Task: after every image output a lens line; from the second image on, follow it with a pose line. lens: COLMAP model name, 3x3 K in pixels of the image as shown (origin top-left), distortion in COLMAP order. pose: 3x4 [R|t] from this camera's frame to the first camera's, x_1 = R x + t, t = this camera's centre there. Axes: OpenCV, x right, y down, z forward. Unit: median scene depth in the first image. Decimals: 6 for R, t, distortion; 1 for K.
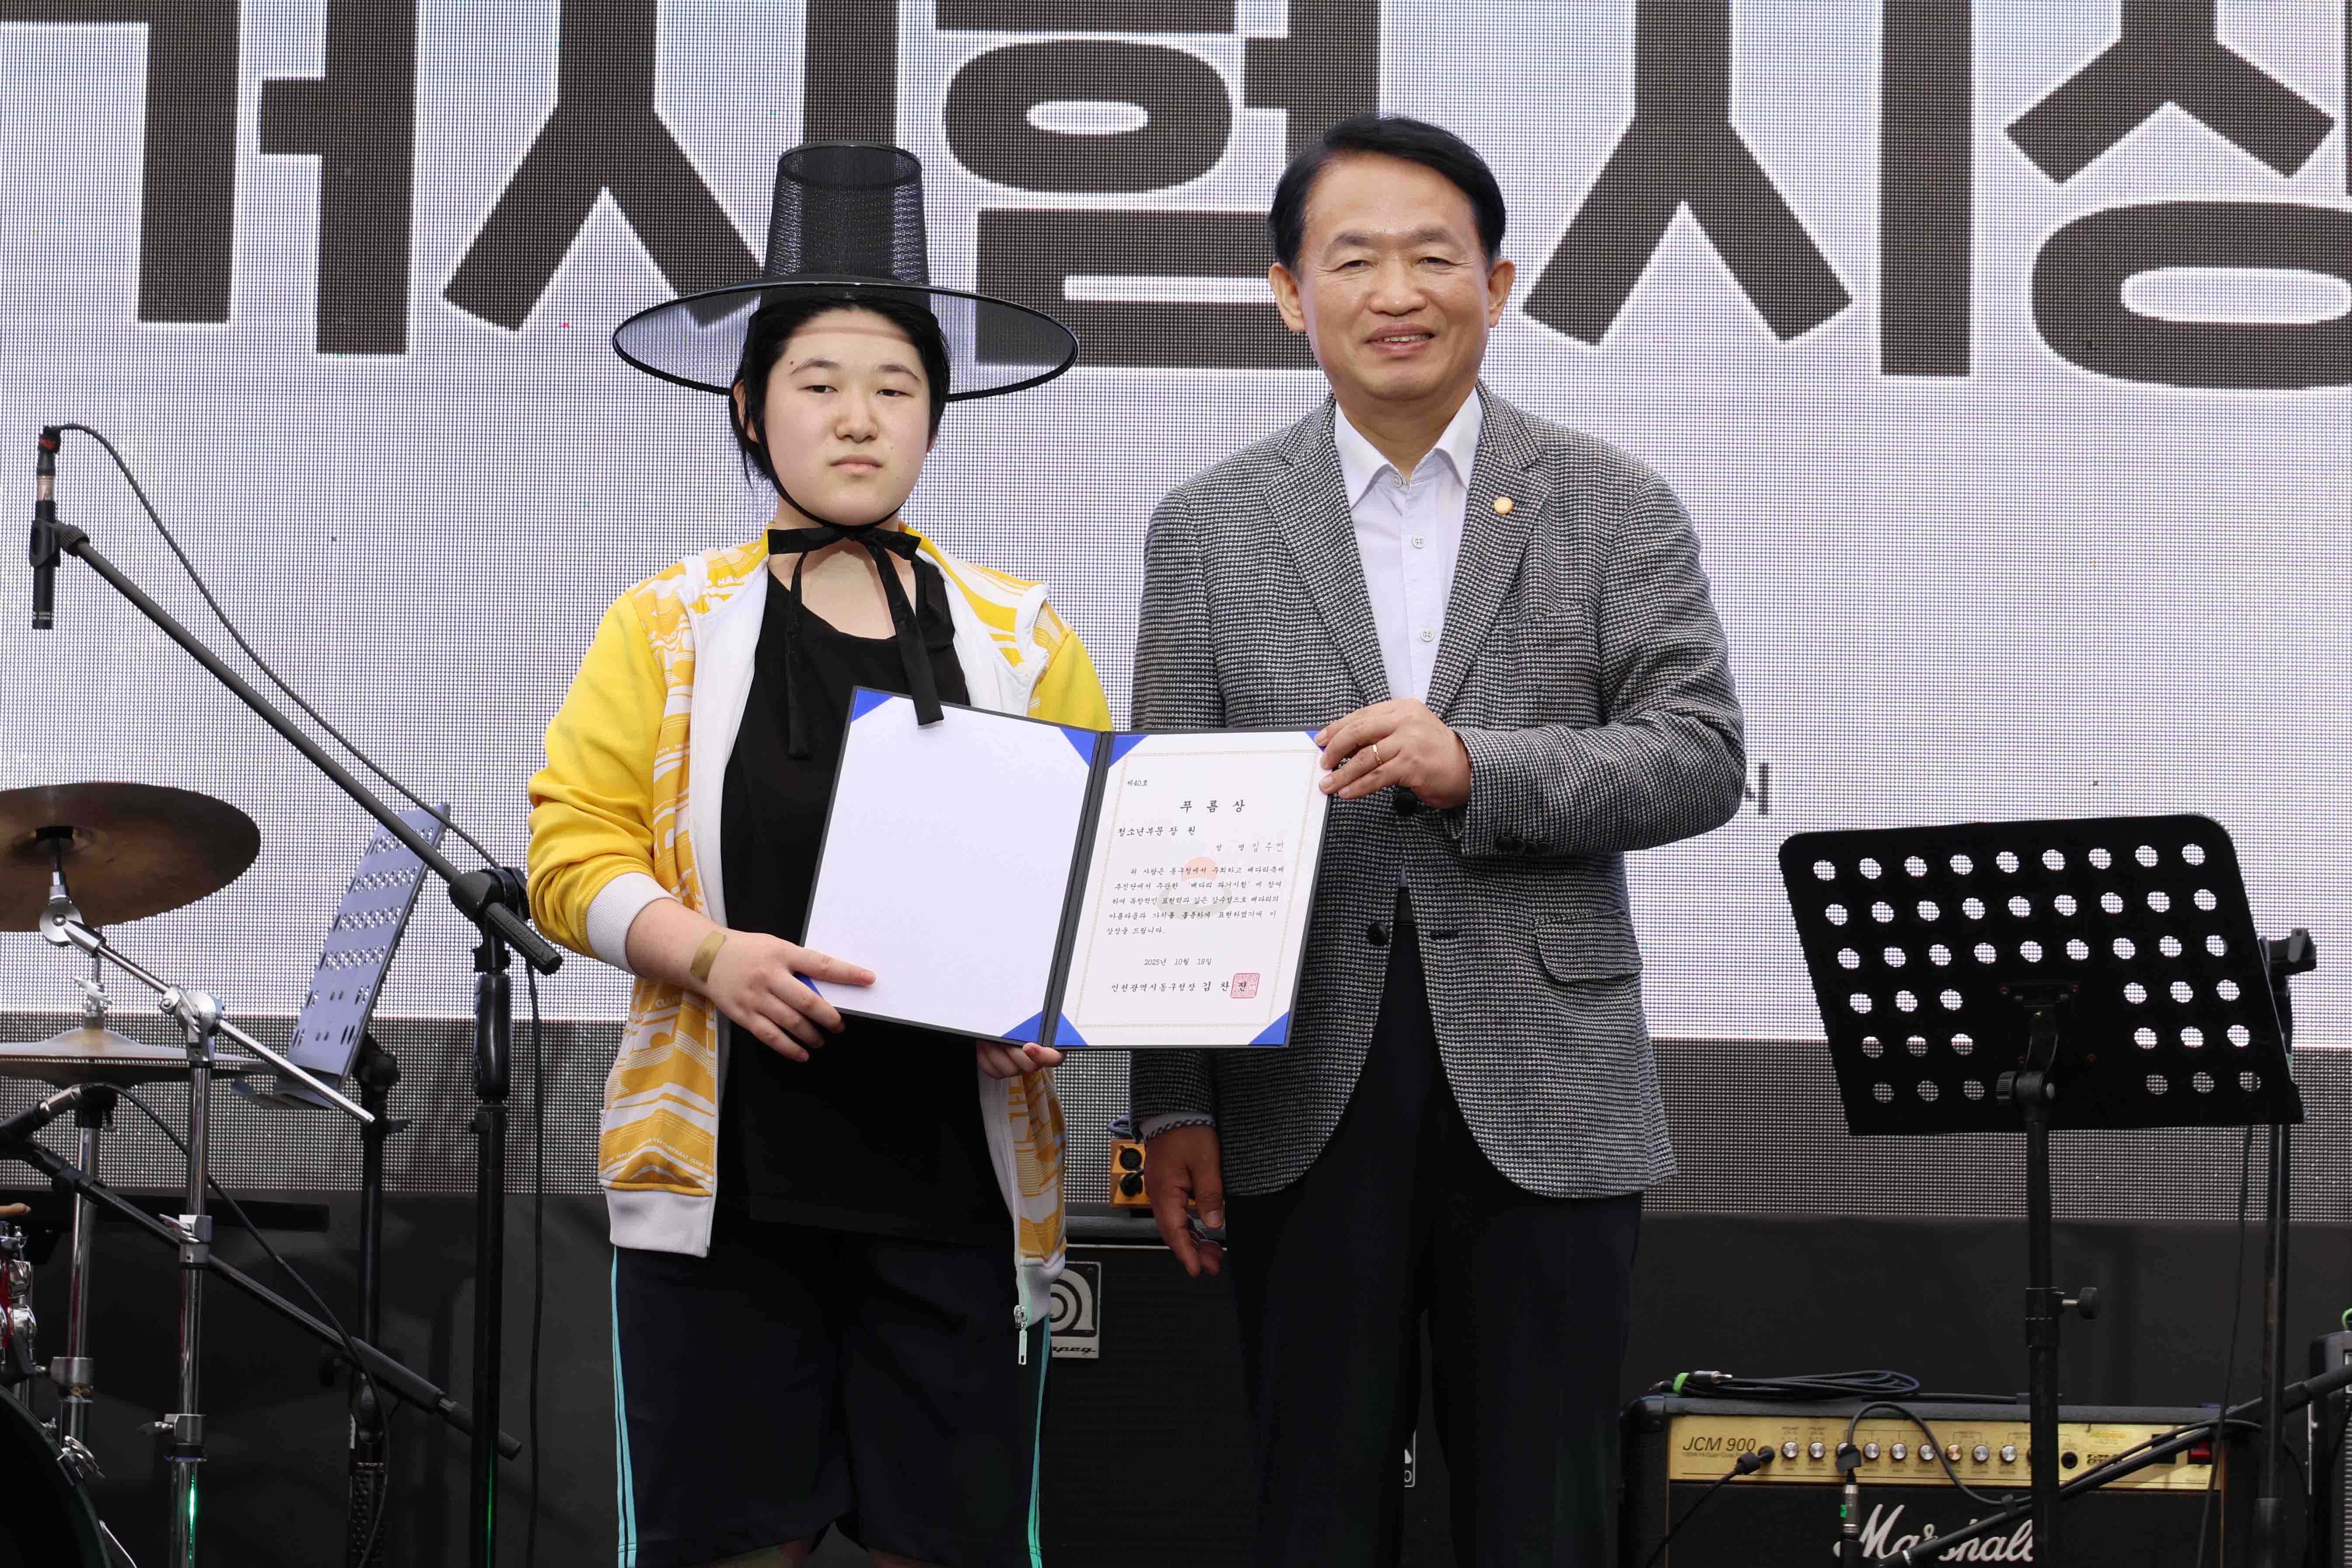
lens RADIAL K [[7947.5, 0, 1171.8], [0, 7947.5, 554.9], [0, 0, 1]] dist [0.467540, 1.426457]
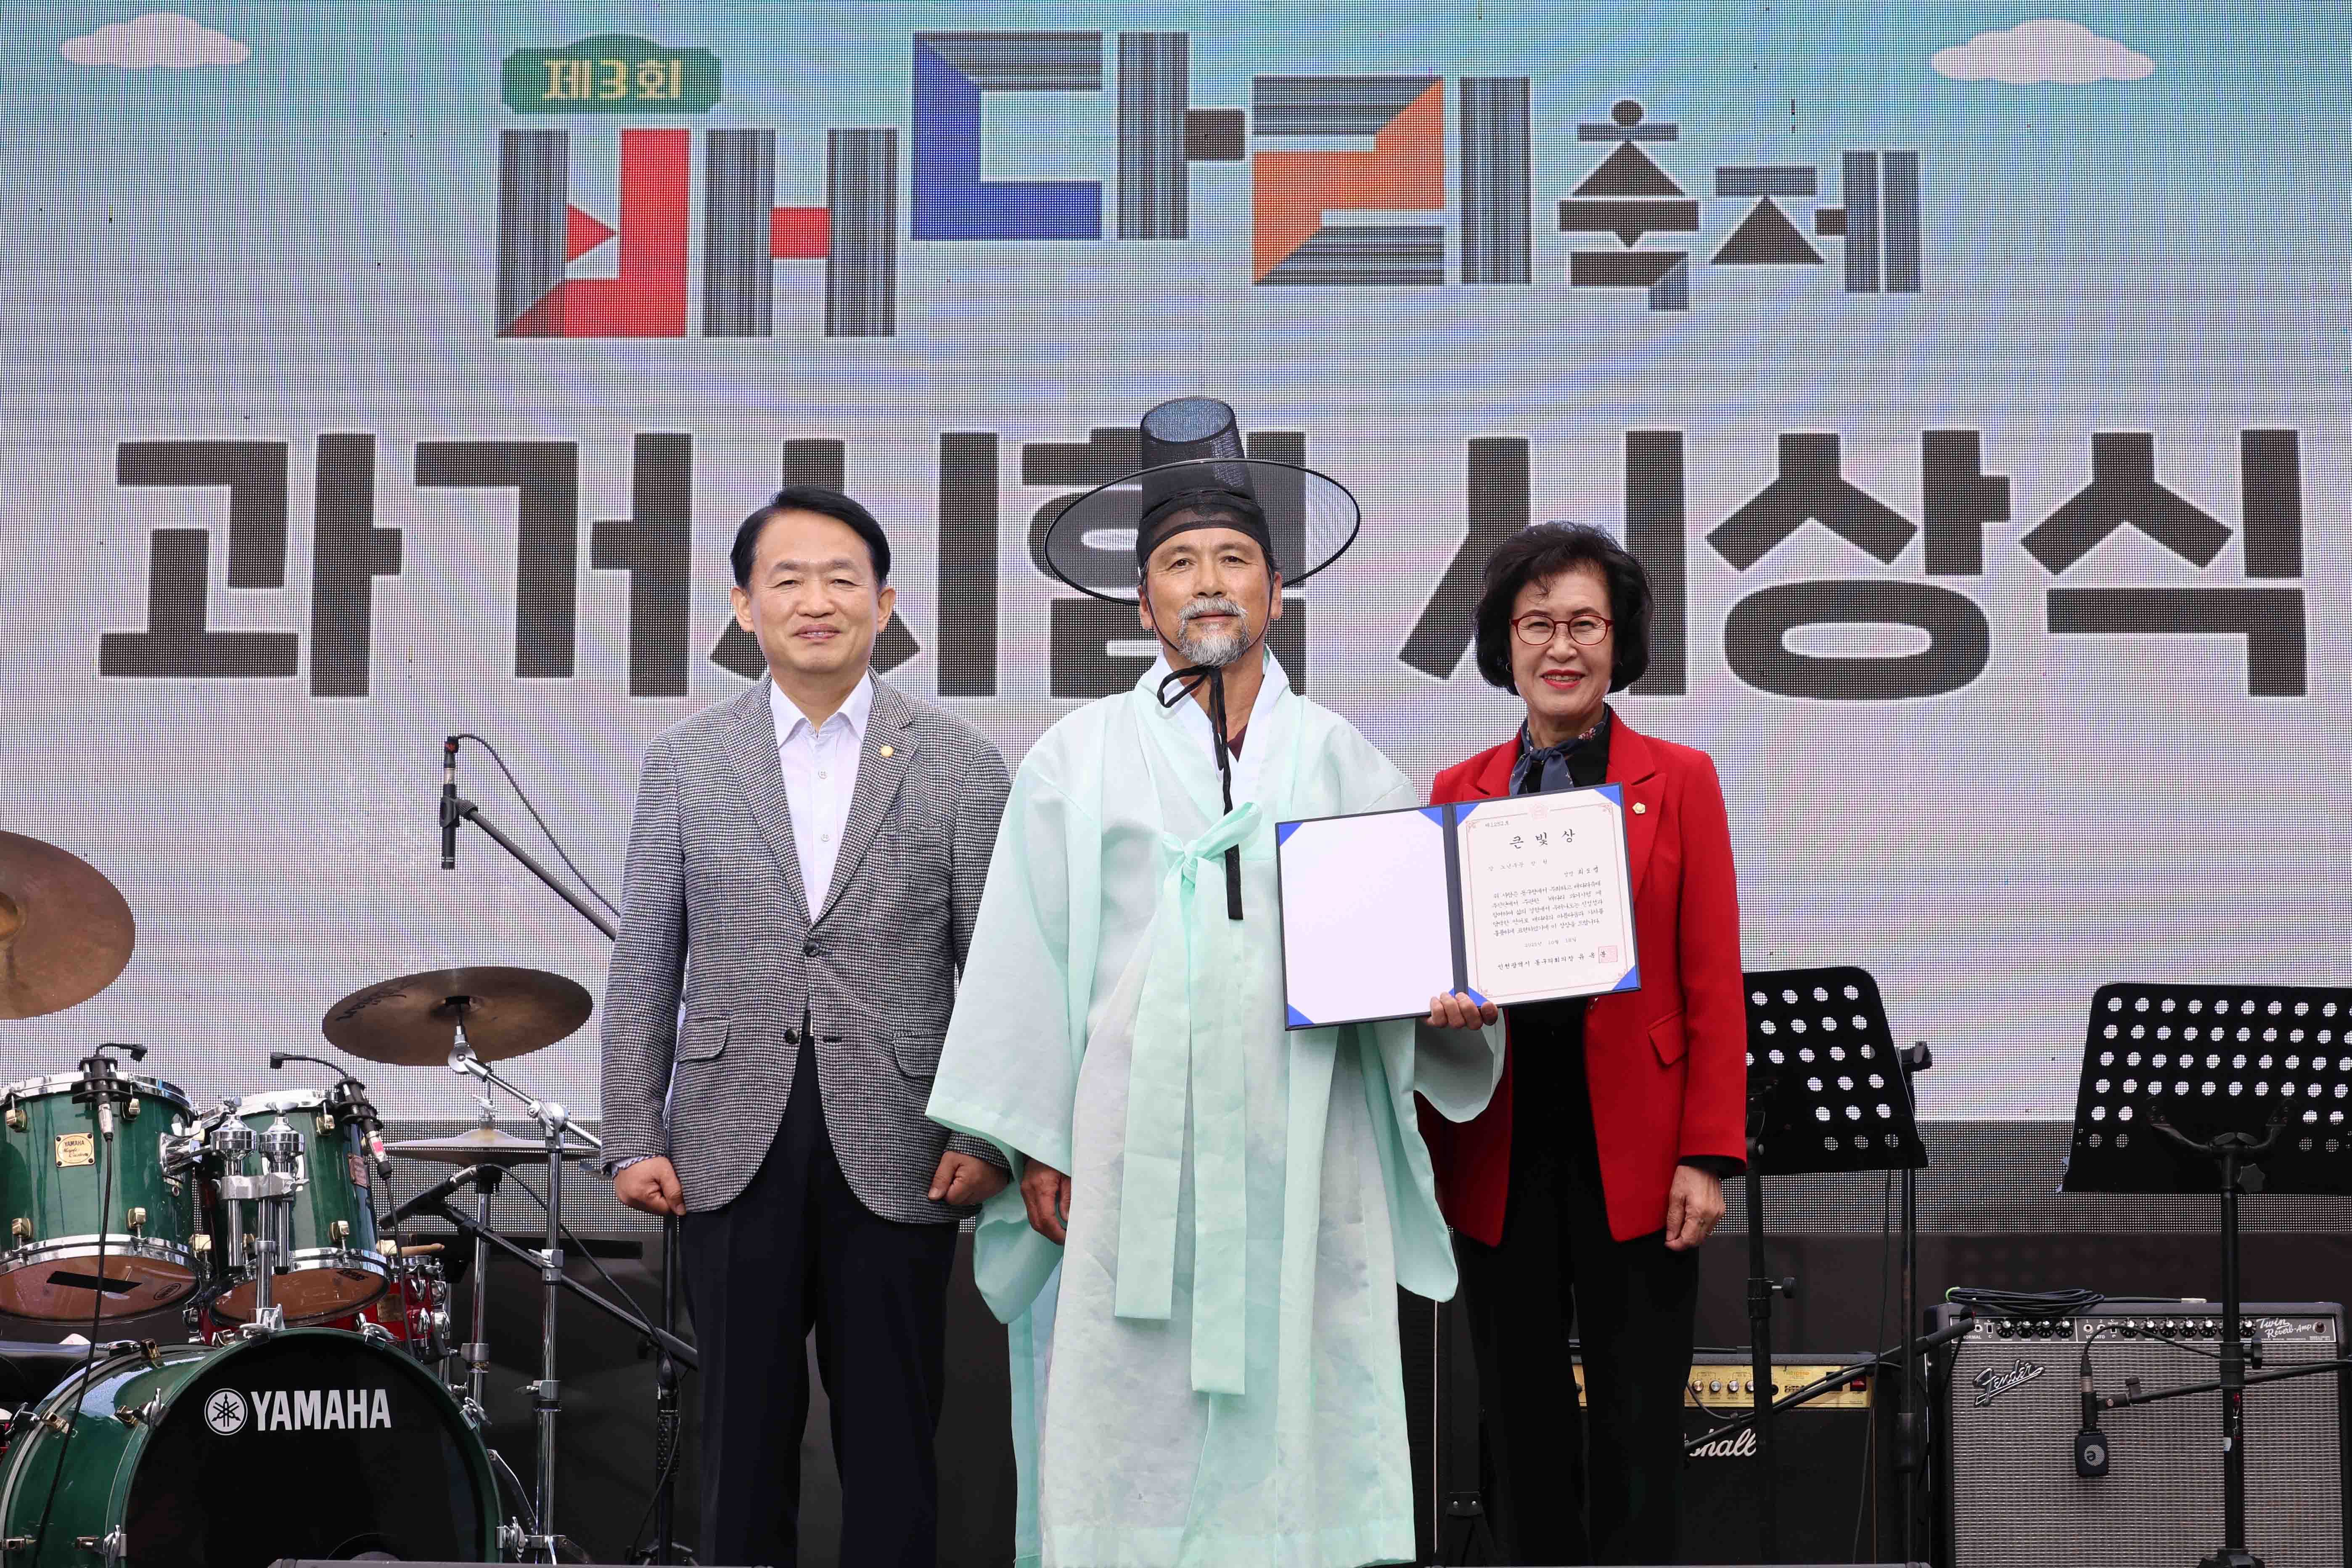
lens RADIAL K [[4596.2, 0, 1176.0], [0, 4596.2, 784.0], [0, 0, 1]] dist [0.407130, 0.000949]
pose [[0.999869, -0.015237, 0.005494, -0.006071], [0.015325, 0.999751, -0.016246, 0.009463], [-0.005245, 0.016328, 0.999853, 0.108921]]
